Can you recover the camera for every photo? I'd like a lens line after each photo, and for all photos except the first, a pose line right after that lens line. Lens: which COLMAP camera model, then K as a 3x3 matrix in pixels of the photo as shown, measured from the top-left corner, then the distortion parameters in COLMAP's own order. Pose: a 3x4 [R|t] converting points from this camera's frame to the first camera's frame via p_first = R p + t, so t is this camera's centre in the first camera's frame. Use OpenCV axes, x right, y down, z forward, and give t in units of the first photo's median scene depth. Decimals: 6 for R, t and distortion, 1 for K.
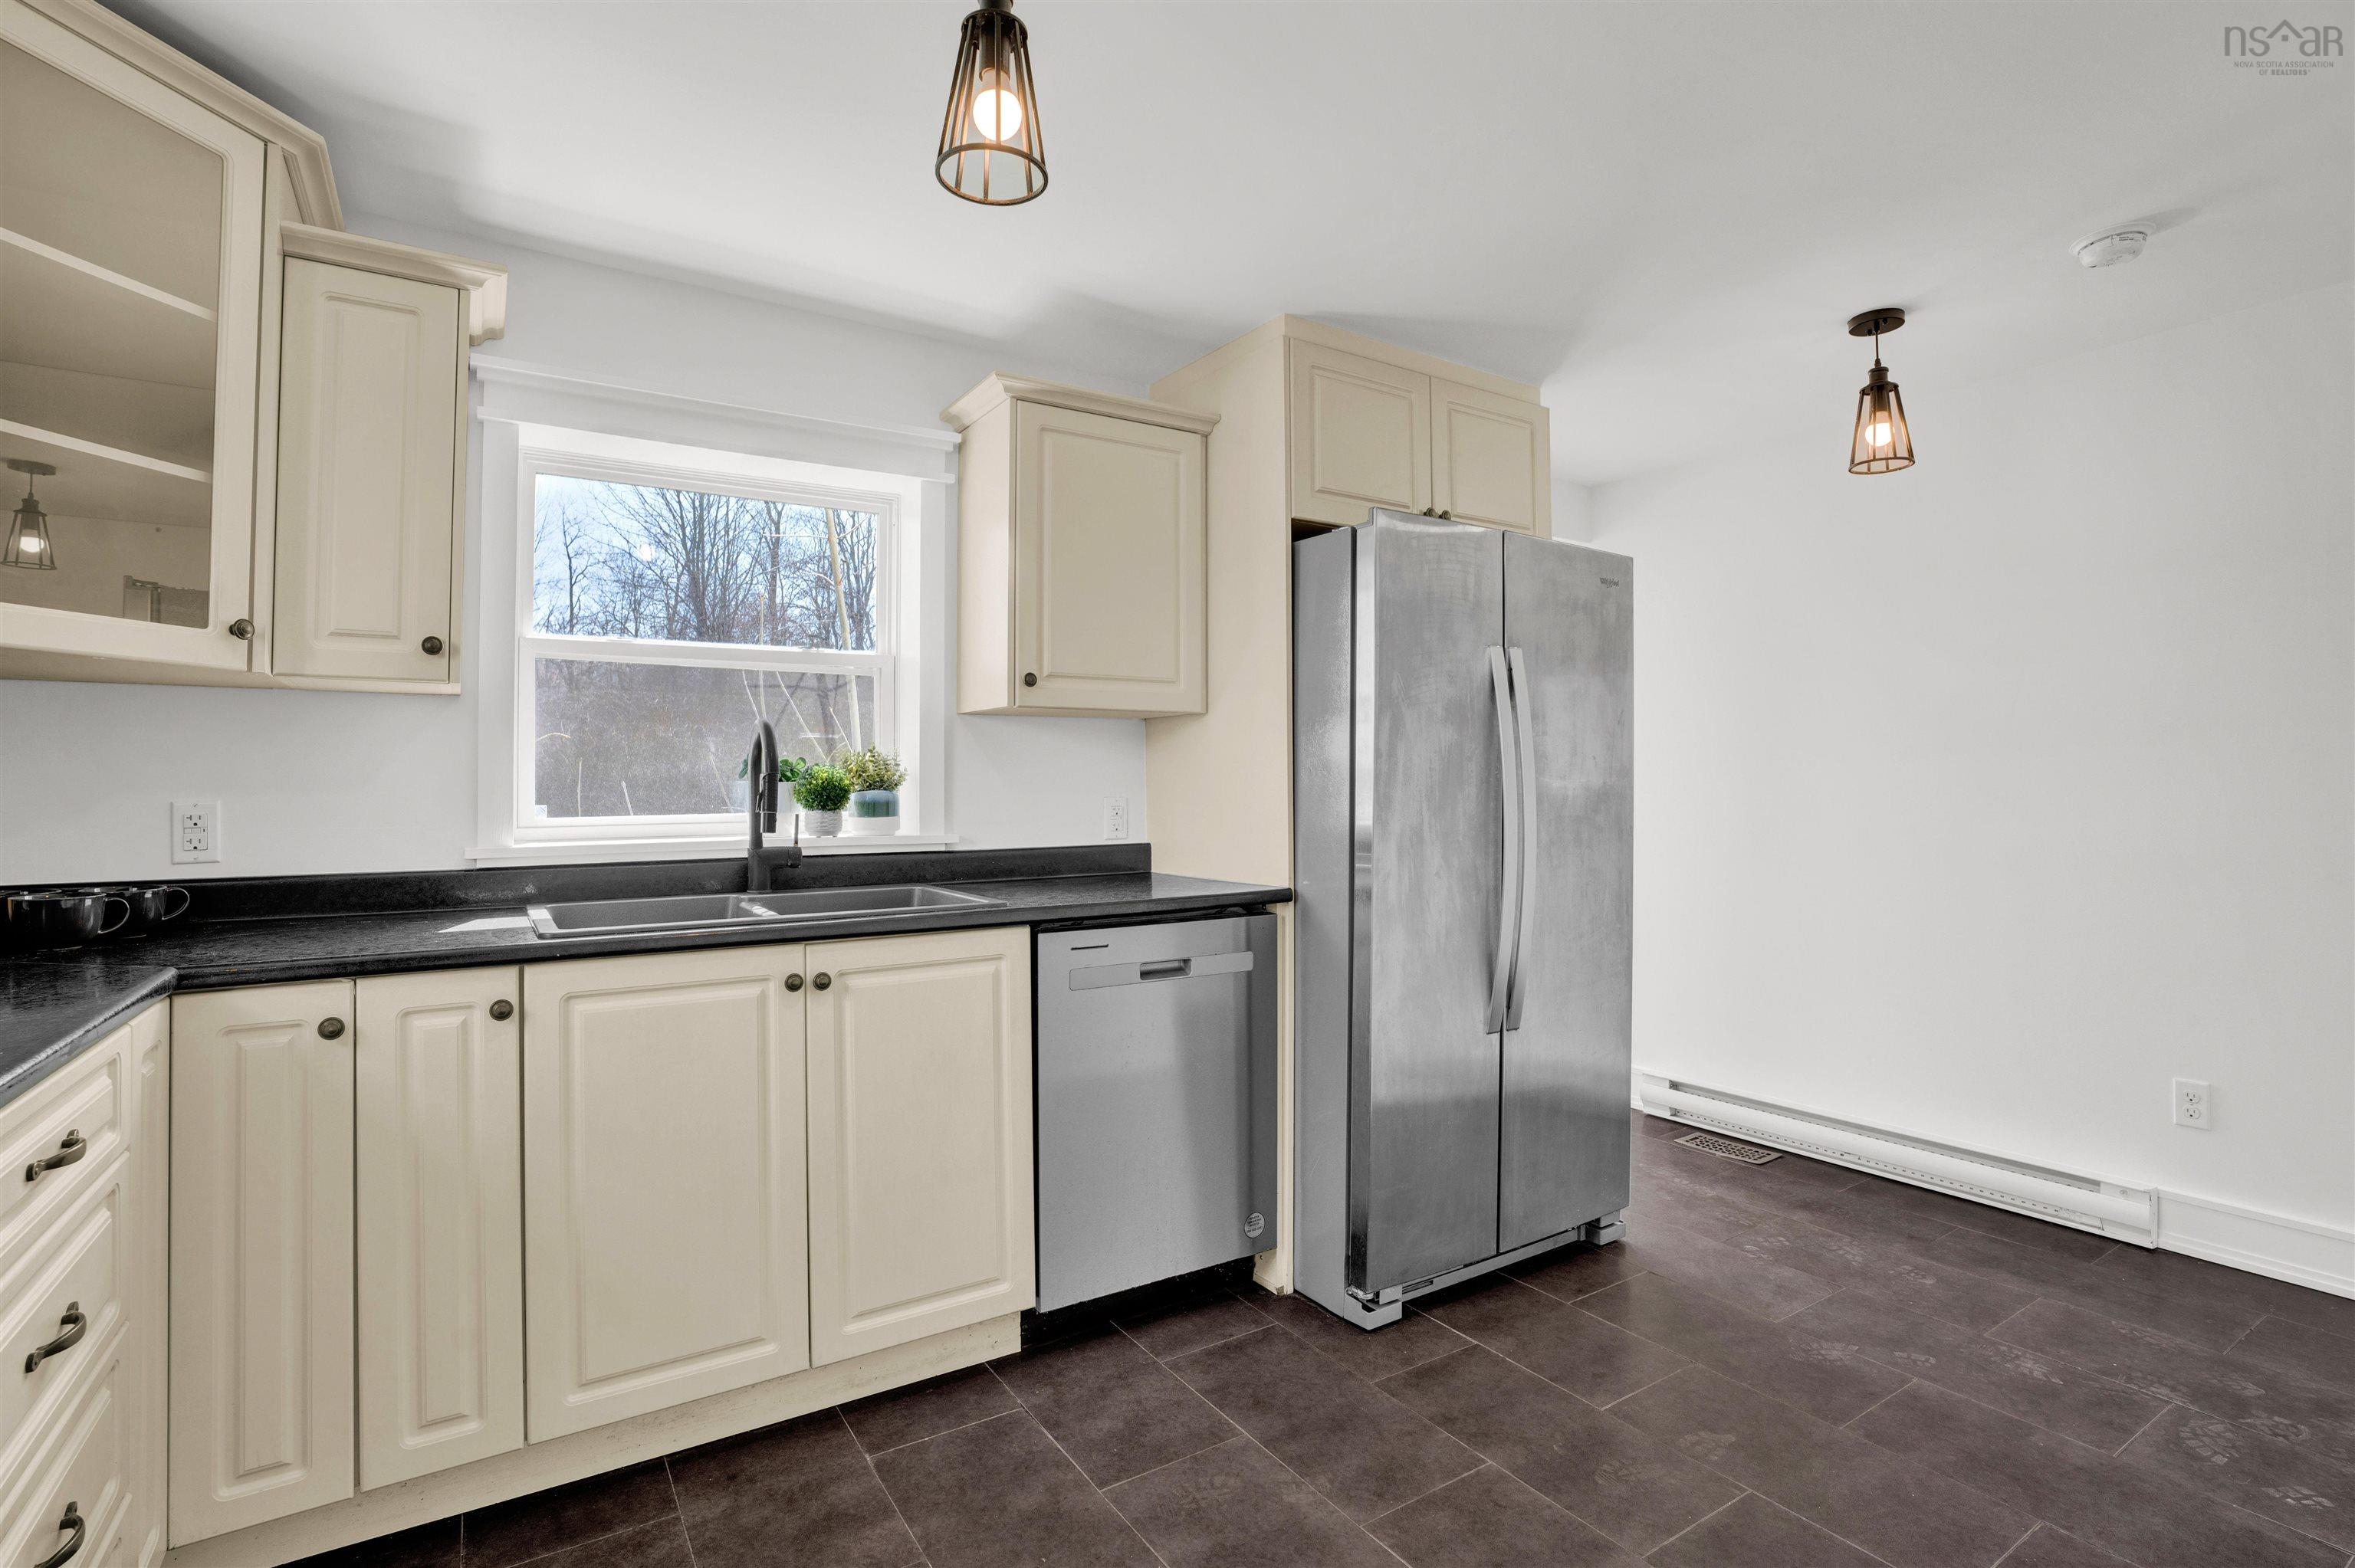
lens RADIAL K [[1104.0, 0, 1179.1], [0, 1104.0, 769.2], [0, 0, 1]] dist [-0.059677, 0.017557]
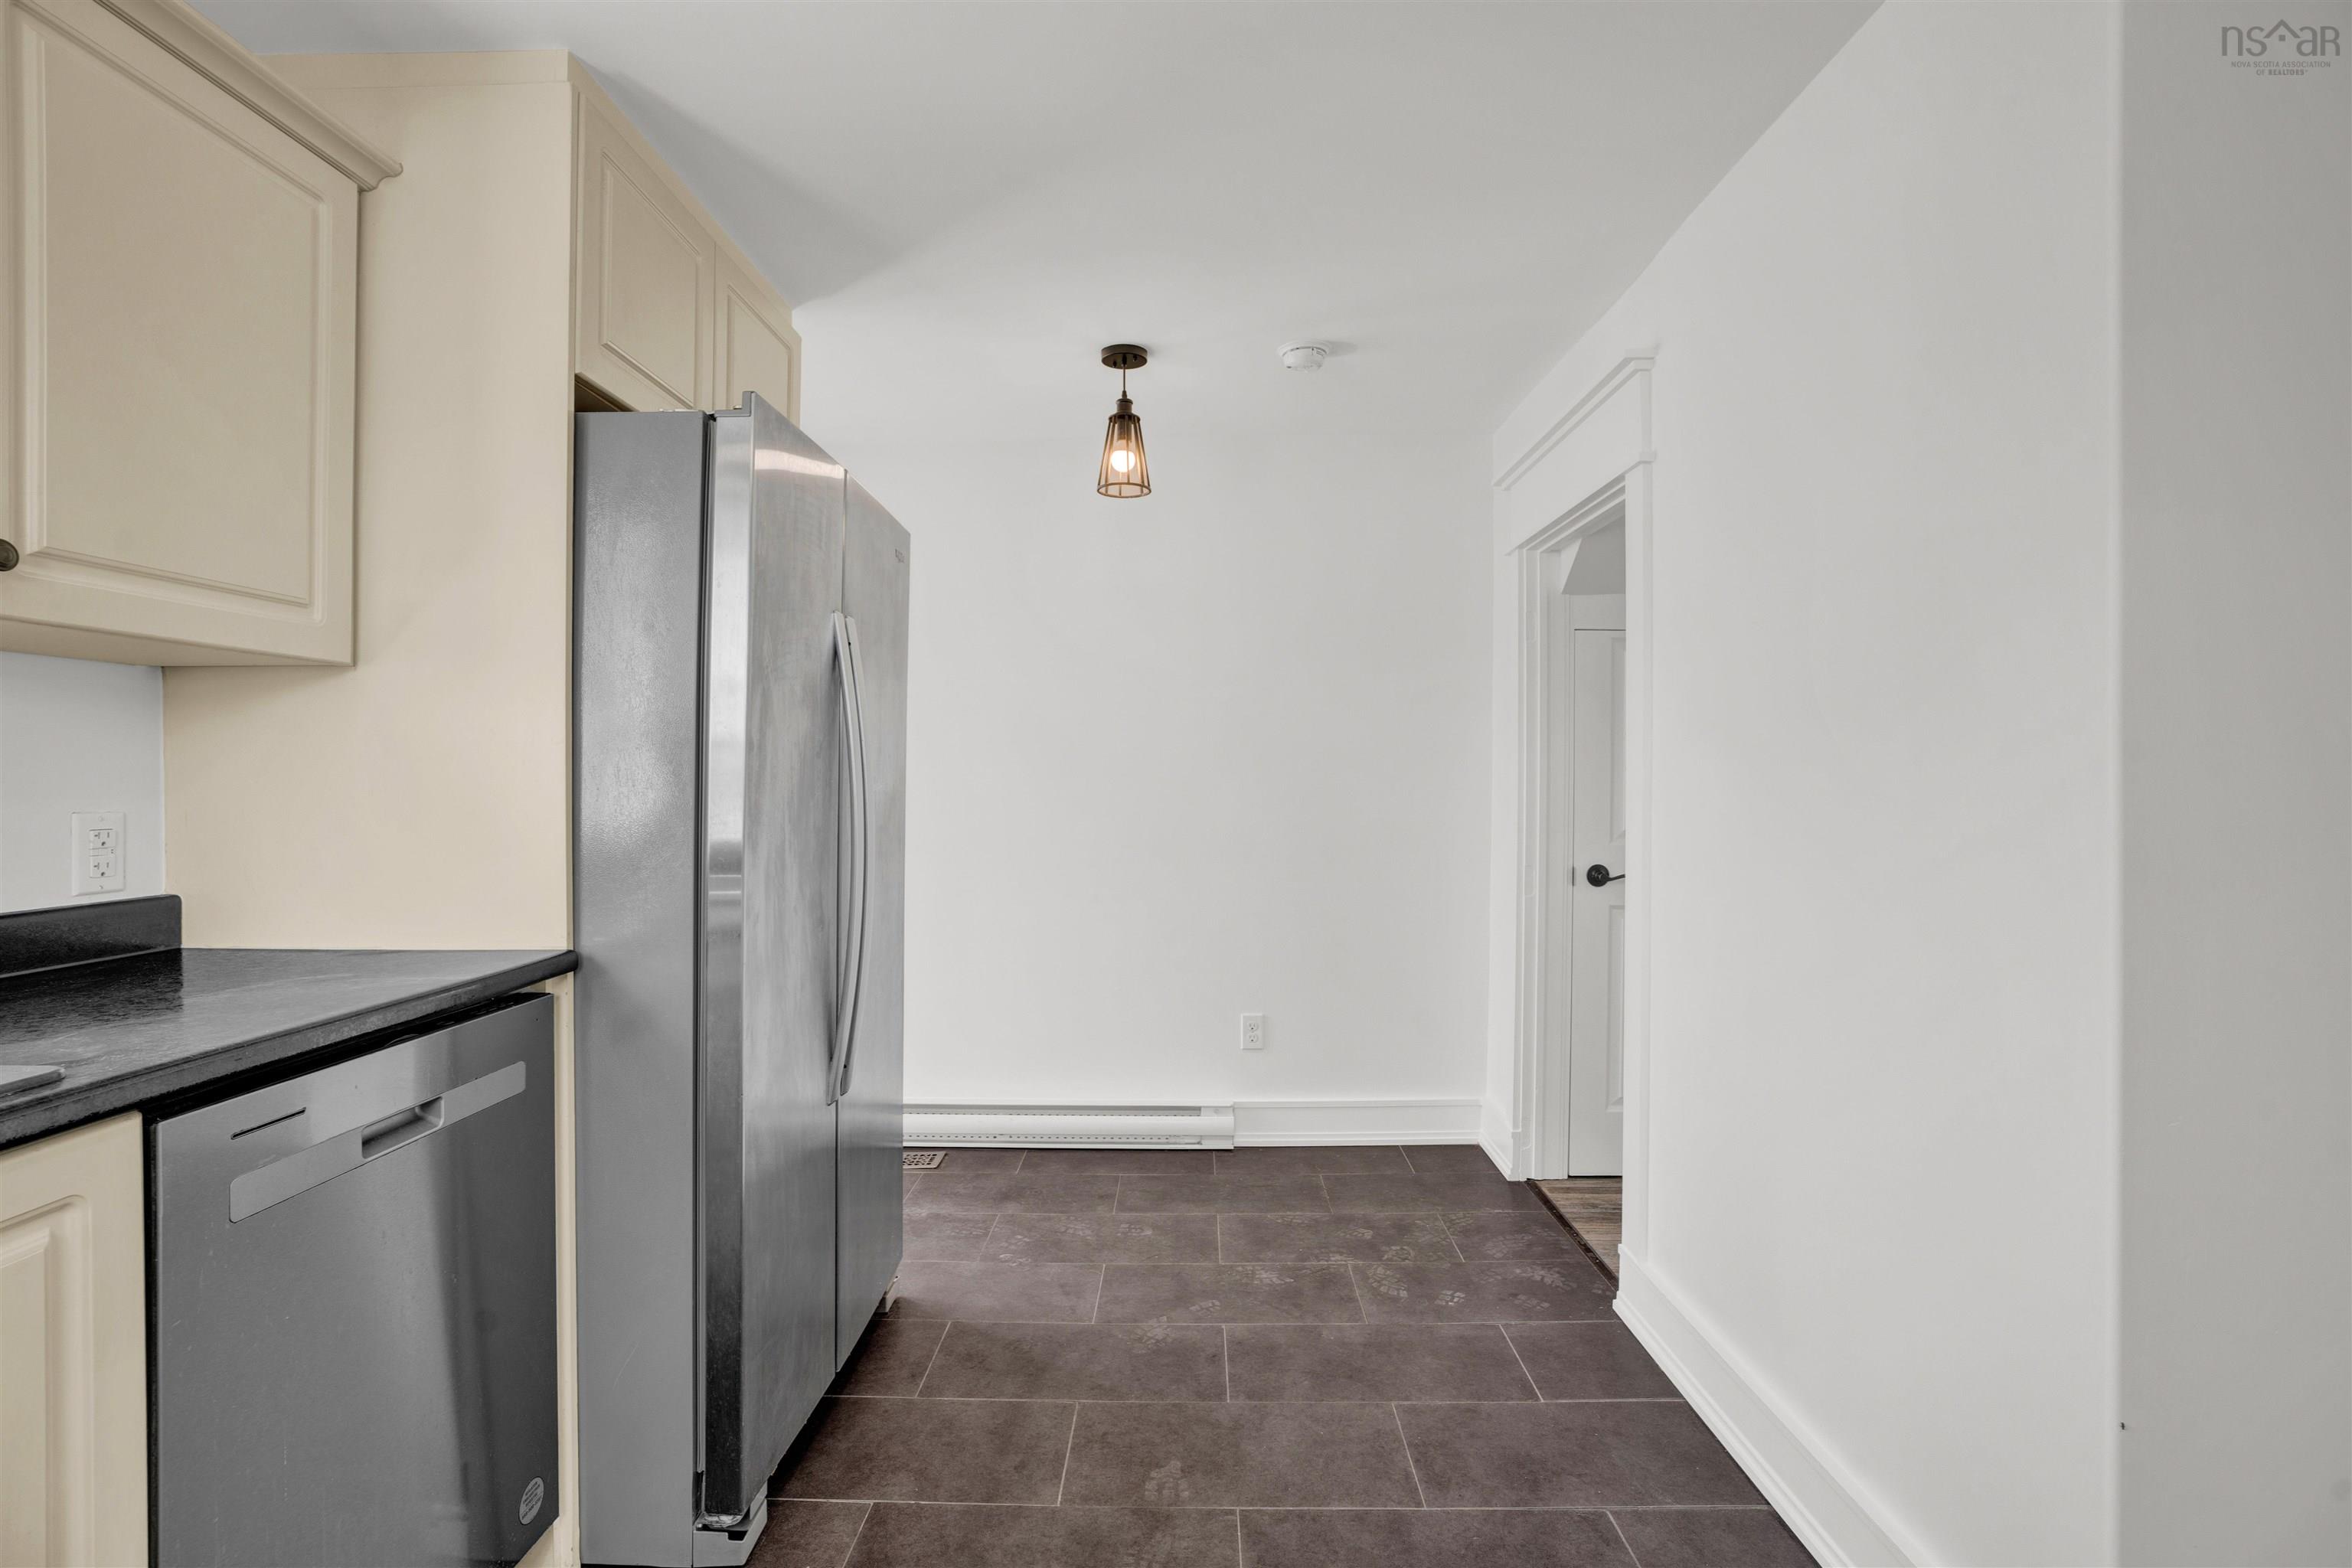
lens RADIAL K [[1078.1, 0, 1176.0], [0, 1078.1, 784.0], [0, 0, 1]] dist [-0.051807, 0.017177]
pose [[0.554142, 0.000533, 0.832422, -0.216164], [-0.011598, 0.999908, 0.007081, 0.002632], [-0.832342, -0.013578, 0.554097, 0.365949]]
